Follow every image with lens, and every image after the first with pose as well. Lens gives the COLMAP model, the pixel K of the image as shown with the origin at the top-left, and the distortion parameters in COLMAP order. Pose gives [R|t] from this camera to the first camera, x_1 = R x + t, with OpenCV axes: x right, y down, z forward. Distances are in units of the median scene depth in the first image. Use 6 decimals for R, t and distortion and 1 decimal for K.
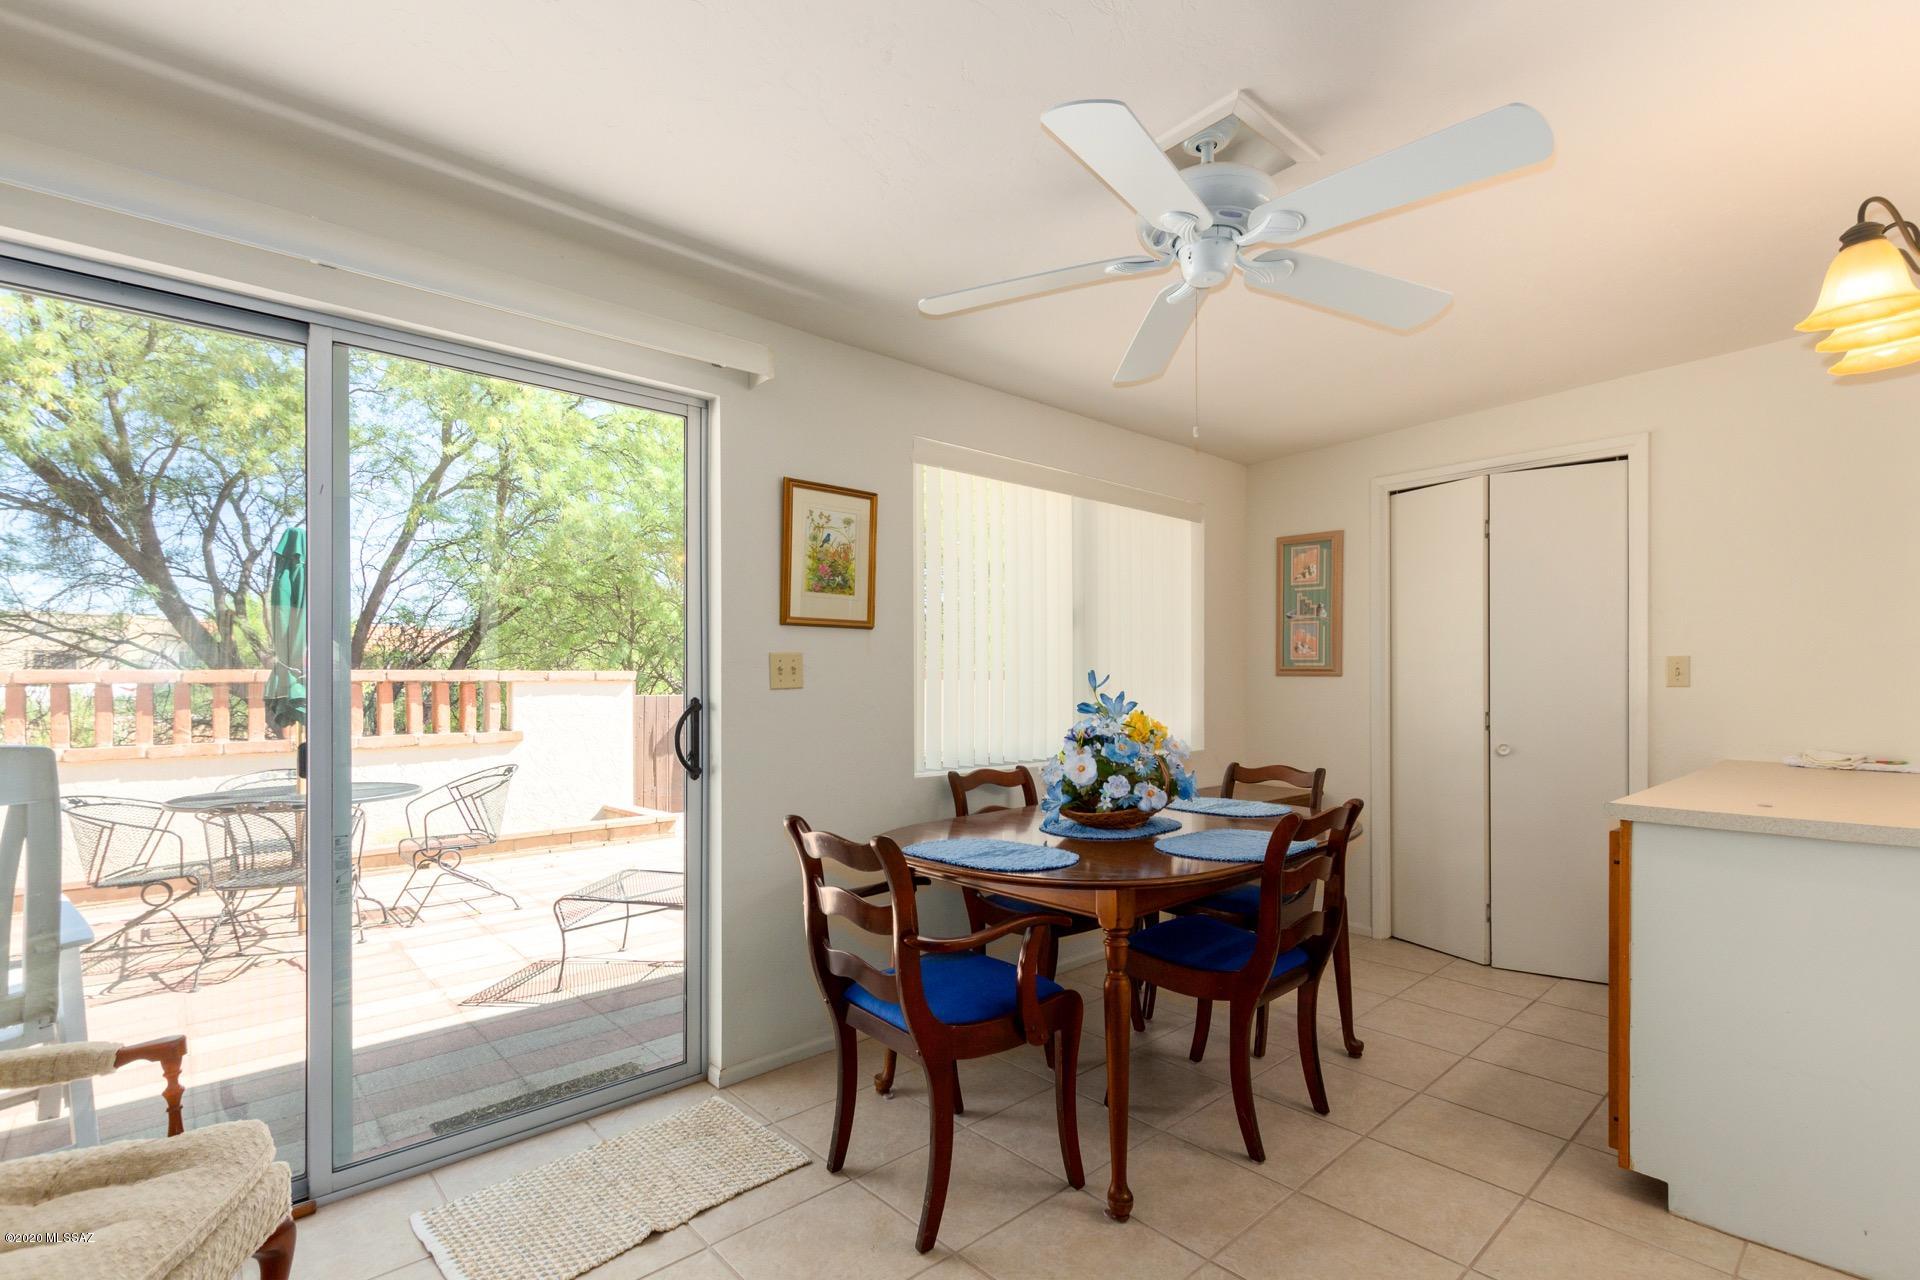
lens RADIAL K [[883.7, 0, 985.3], [0, 883.7, 681.9], [0, 0, 1]] dist [0.005737, -0.001804]
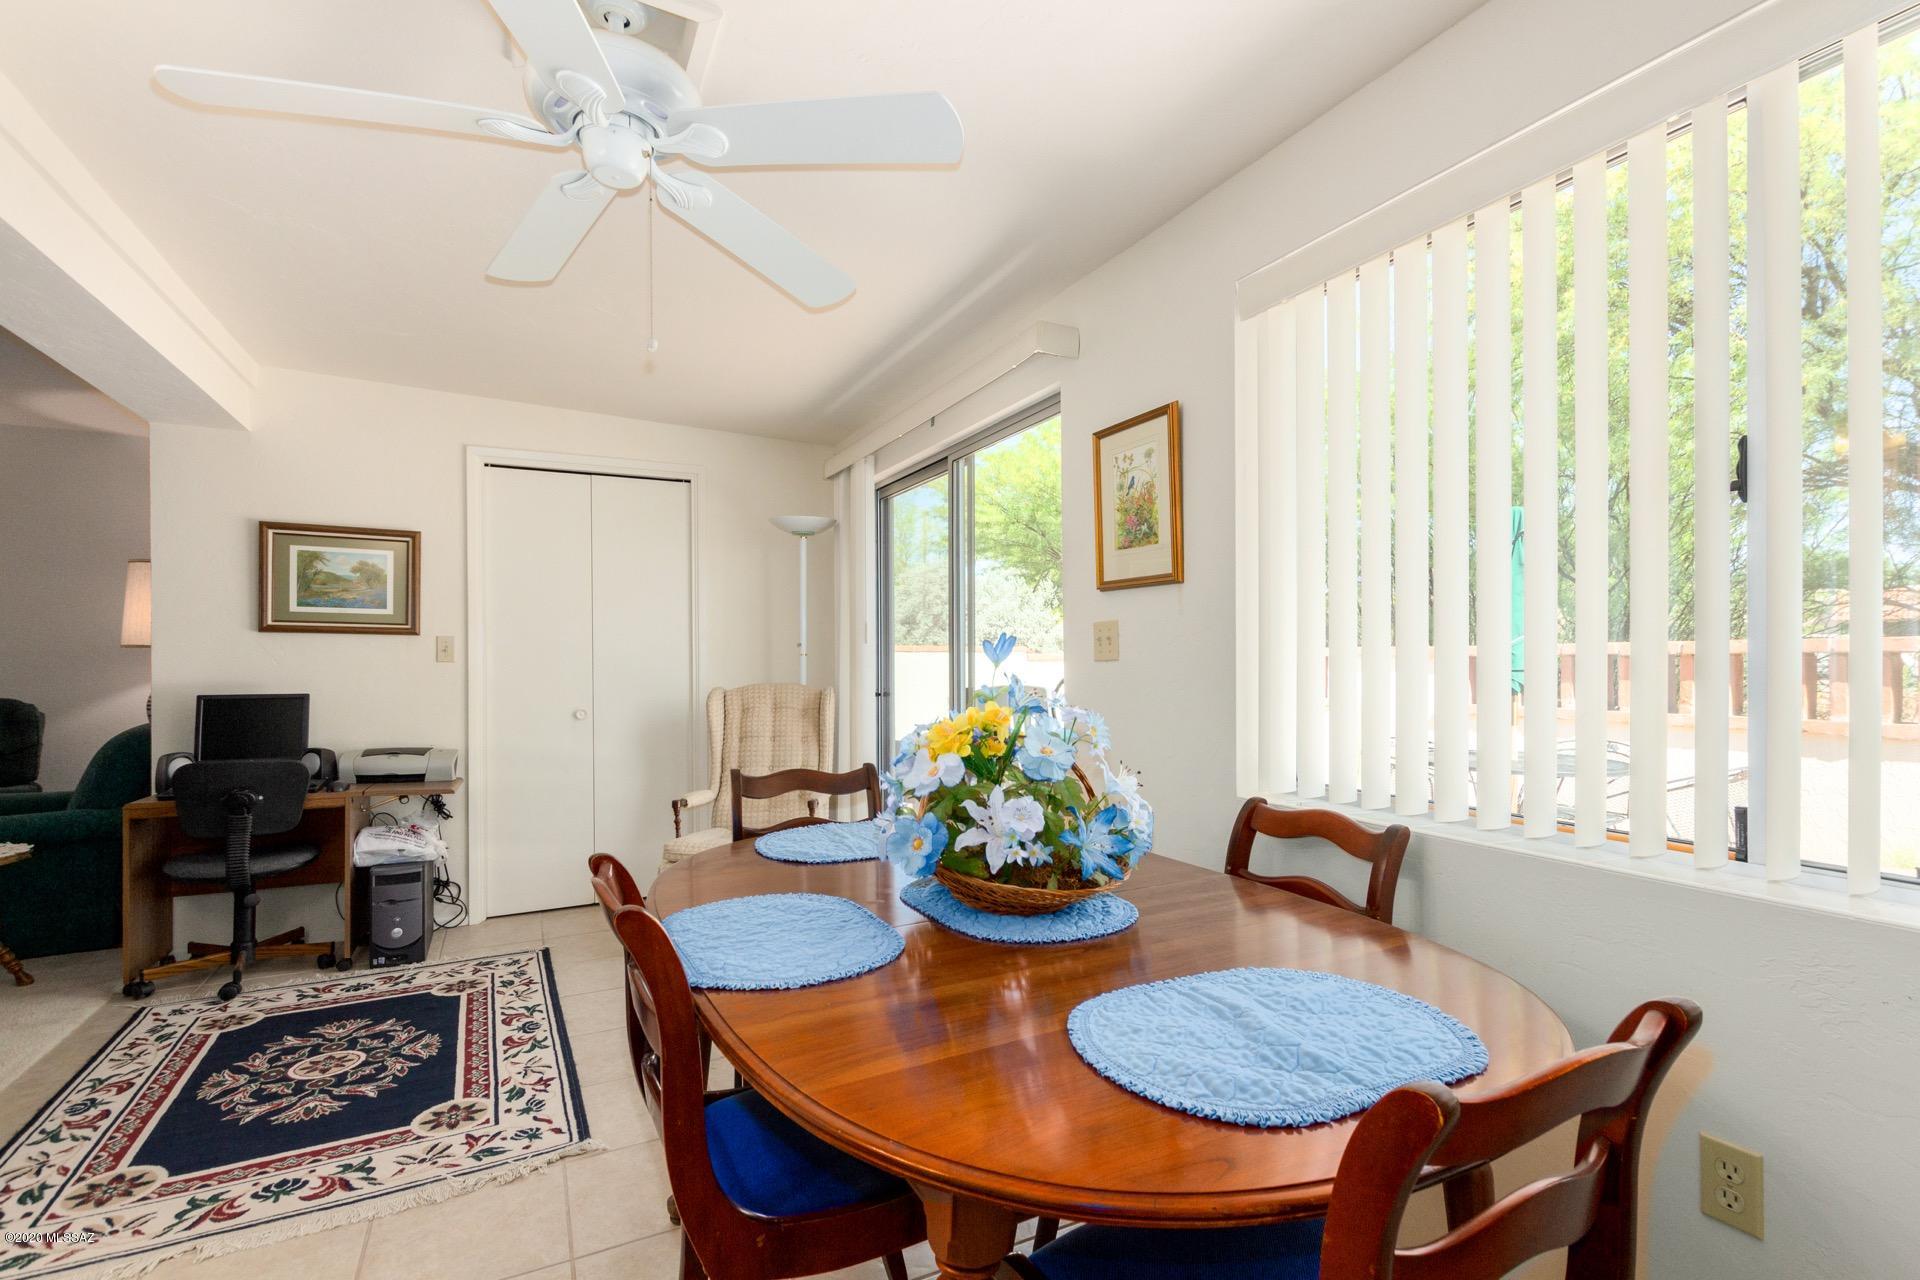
lens RADIAL K [[883.7, 0, 954.6], [0, 883.7, 654.6], [0, 0, 1]] dist [0.005737, -0.001804]
pose [[-0.283345, 0.007724, -0.958987, 0.666131], [0.005569, 0.999964, 0.006408, -0.004804], [0.959002, -0.003525, -0.283377, 1.056952]]
